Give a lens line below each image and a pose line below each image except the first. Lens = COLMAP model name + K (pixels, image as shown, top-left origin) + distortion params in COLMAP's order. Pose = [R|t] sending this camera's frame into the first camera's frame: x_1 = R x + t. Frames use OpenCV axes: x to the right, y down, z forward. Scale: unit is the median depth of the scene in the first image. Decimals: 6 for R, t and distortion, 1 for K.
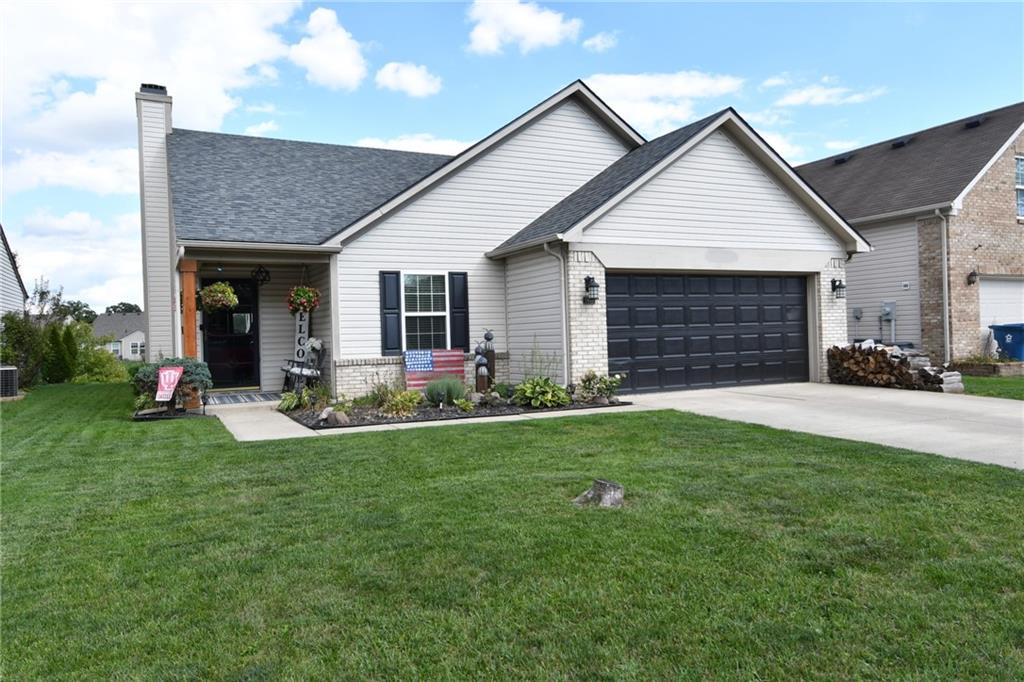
lens RADIAL K [[711.3, 0, 515.9], [0, 711.3, 331.4], [0, 0, 1]] dist [0.027434, -0.001650]
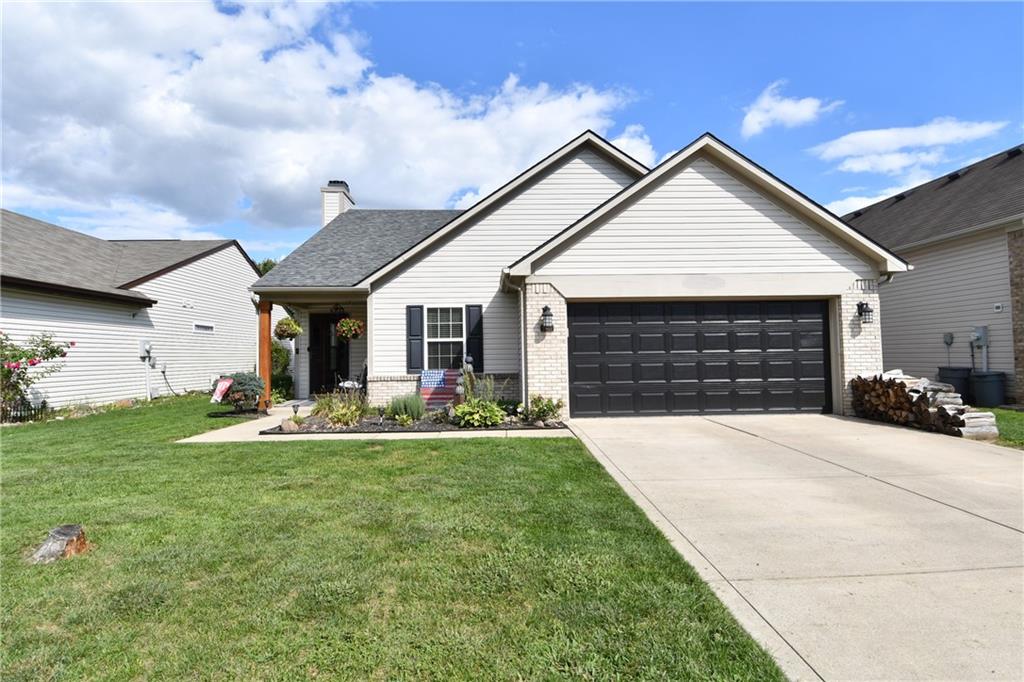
lens RADIAL K [[534.4, 0, 516.3], [0, 534.4, 330.7], [0, 0, 1]] dist [0.042428, -0.047685]
pose [[0.916716, -0.004635, -0.399513, 0.350129], [-0.008757, 0.999459, -0.031689, -0.012362], [0.399444, 0.032548, 0.916180, 0.214214]]
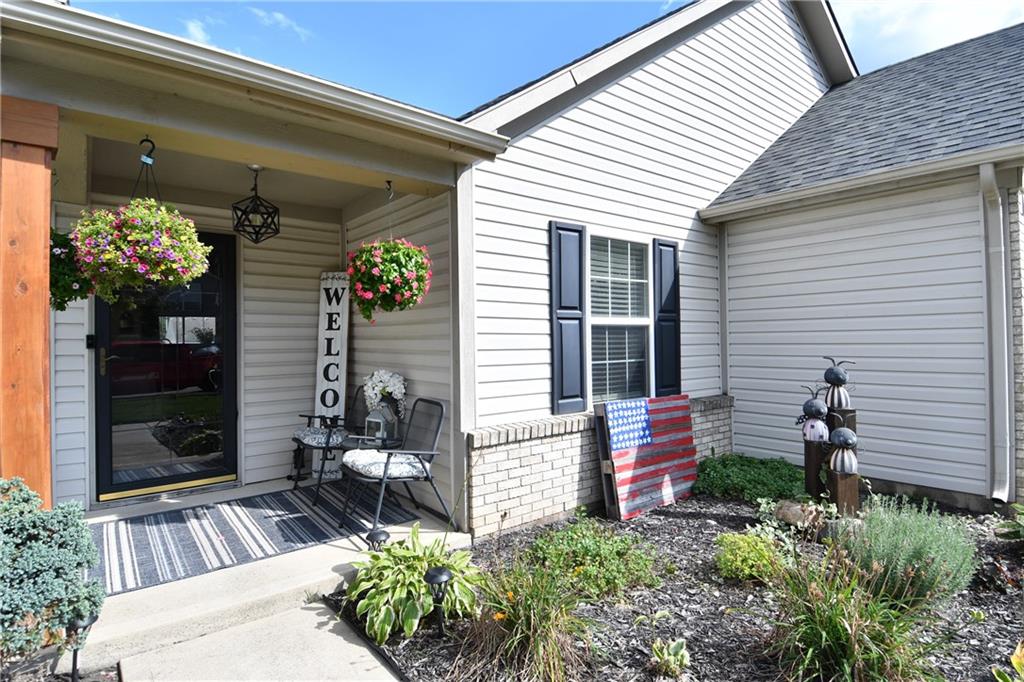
lens RADIAL K [[534.4, 0, 516.3], [0, 534.4, 330.7], [0, 0, 1]] dist [0.042428, -0.047685]
pose [[0.977251, 0.019122, 0.211223, -0.273769], [-0.015834, 0.999726, -0.017248, -0.010704], [-0.211495, 0.013512, 0.977286, 0.663162]]
